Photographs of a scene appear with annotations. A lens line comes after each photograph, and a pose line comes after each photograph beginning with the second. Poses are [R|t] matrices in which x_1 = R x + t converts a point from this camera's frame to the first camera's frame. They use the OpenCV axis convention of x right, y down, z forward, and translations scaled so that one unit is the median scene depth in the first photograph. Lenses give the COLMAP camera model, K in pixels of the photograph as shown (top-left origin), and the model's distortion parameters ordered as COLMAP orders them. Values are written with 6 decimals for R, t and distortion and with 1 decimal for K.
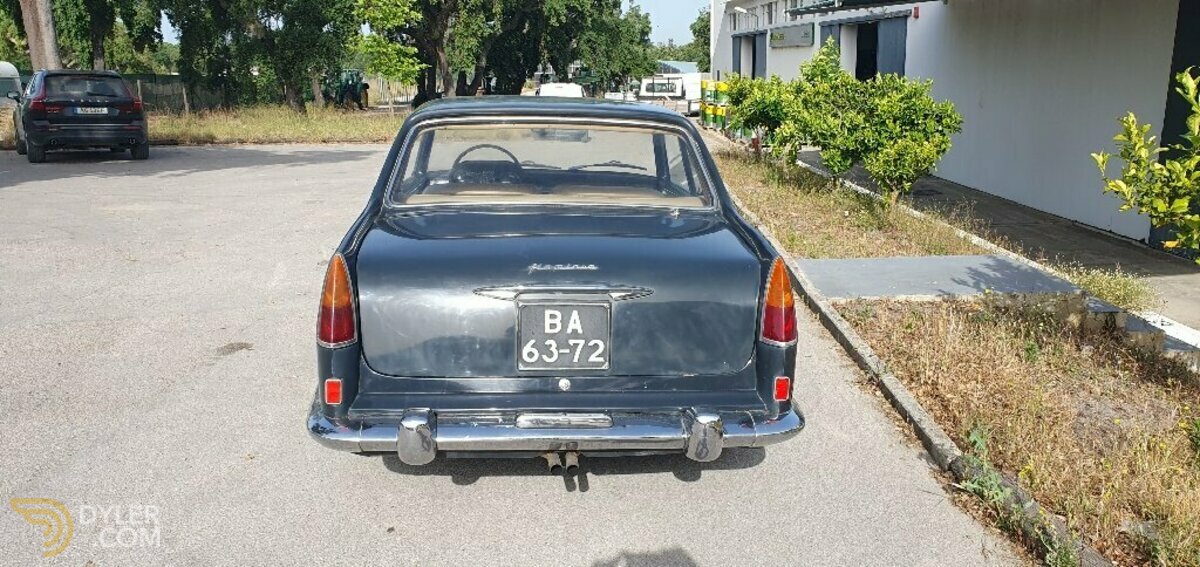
lens RADIAL K [[953.6, 0, 600.0], [0, 953.6, 283.5], [0, 0, 1]] dist [0.008068, 0.016378]
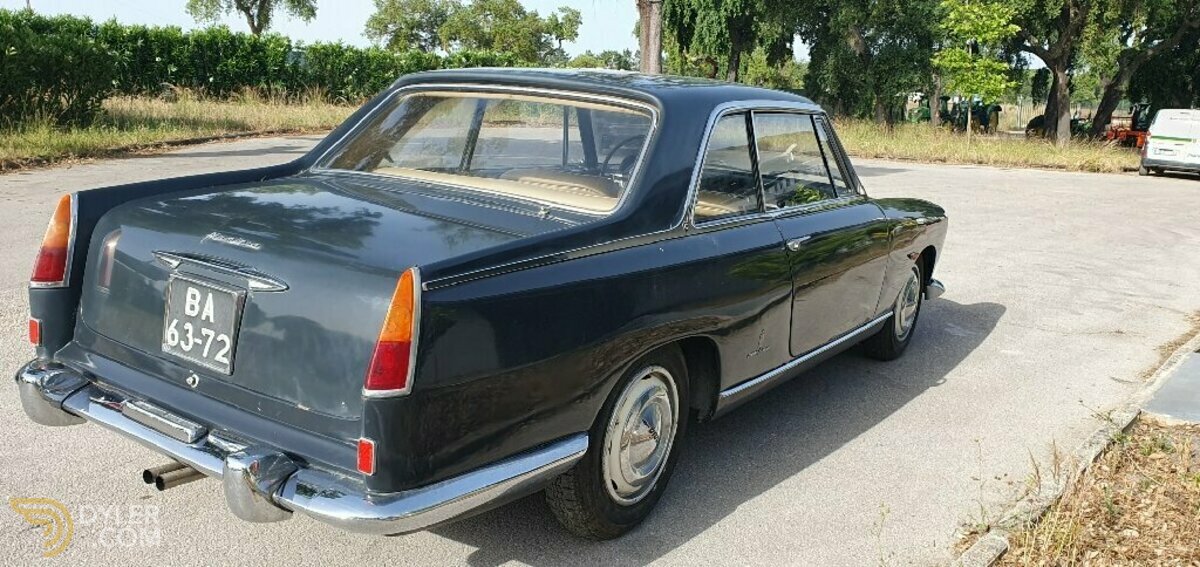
lens RADIAL K [[953.6, 0, 600.0], [0, 953.6, 283.5], [0, 0, 1]] dist [0.008068, 0.016378]
pose [[0.779930, 0.159262, -0.605264, 0.533284], [-0.173400, 0.984210, 0.035533, -0.049106], [0.601366, 0.077239, 0.795231, 0.408068]]
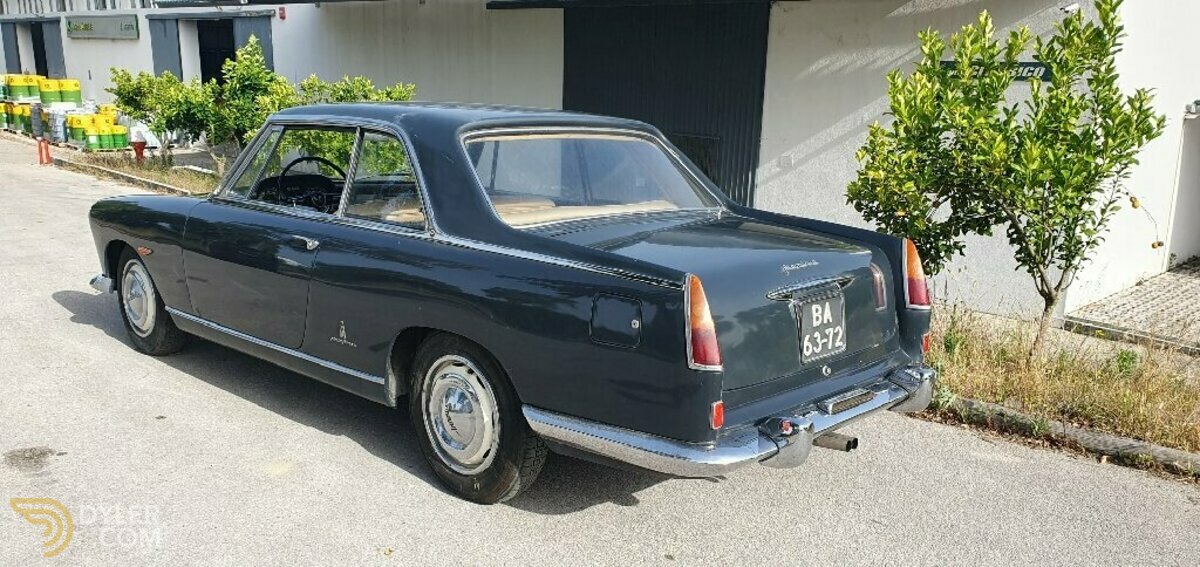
lens RADIAL K [[953.6, 0, 600.0], [0, 953.6, 283.5], [0, 0, 1]] dist [0.008068, 0.016378]
pose [[0.753228, -0.114766, 0.647670, -0.693839], [0.114501, 0.992505, 0.042708, -0.052612], [-0.647717, 0.041990, 0.760723, 0.241905]]
